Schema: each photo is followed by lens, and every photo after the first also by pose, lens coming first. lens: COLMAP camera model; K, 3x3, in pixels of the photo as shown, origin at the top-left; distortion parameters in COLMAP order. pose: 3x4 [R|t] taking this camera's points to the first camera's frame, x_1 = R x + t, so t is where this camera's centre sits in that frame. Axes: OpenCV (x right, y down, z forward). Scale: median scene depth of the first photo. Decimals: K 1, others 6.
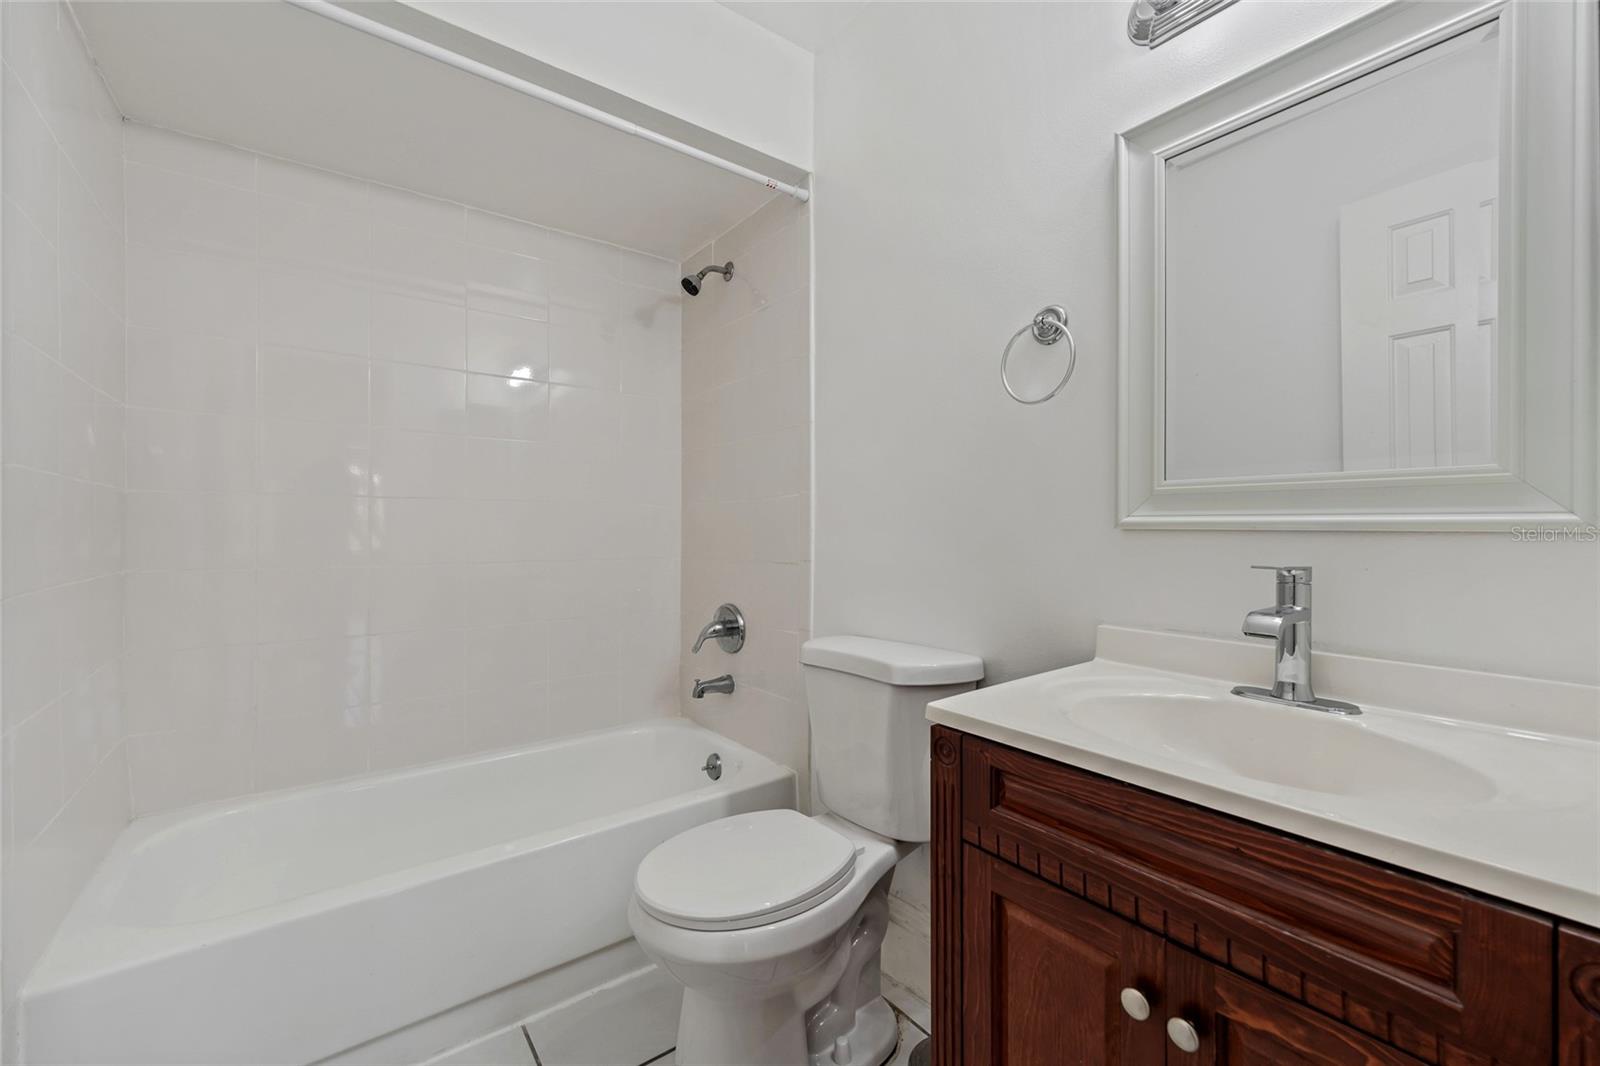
lens RADIAL K [[648.0, 0, 802.0], [0, 648.0, 531.6], [0, 0, 1]] dist [0.001125, -0.001120]
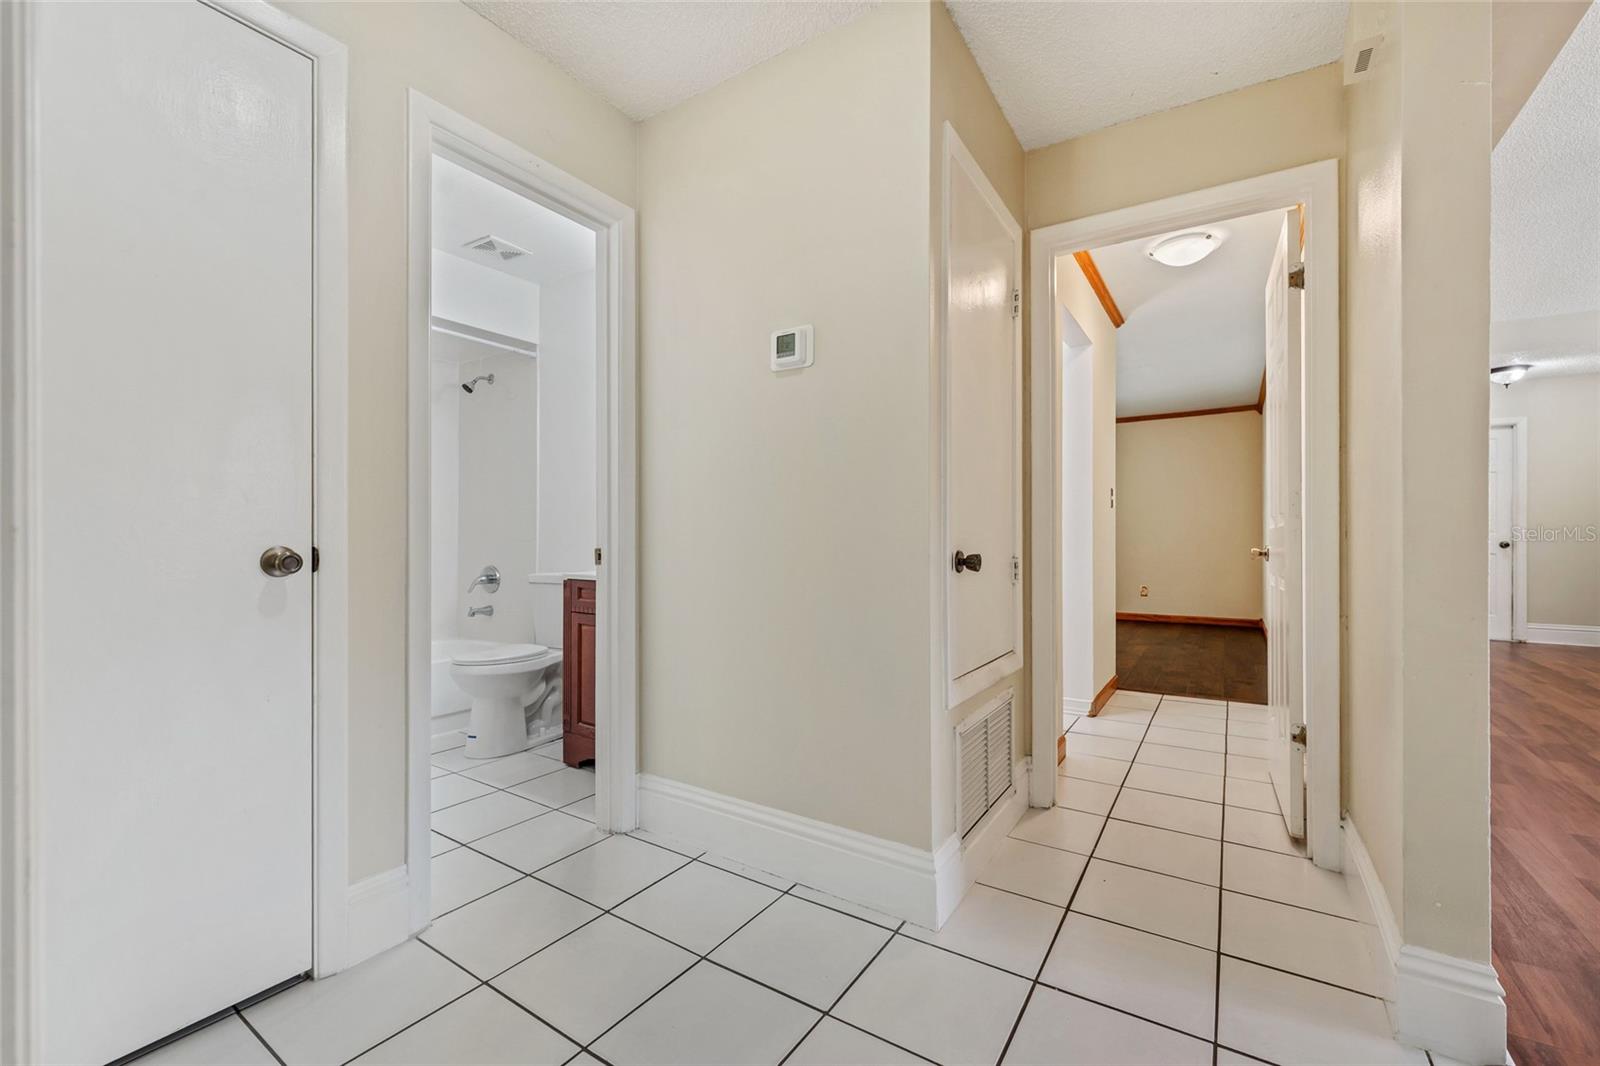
lens RADIAL K [[648.0, 0, 798.4], [0, 648.0, 528.0], [0, 0, 1]] dist [0.001125, -0.001120]
pose [[0.940295, 0.003618, 0.340341, 0.079824], [0.001236, 0.999901, -0.014045, 0.033944], [-0.340358, 0.013627, 0.940197, -0.994204]]
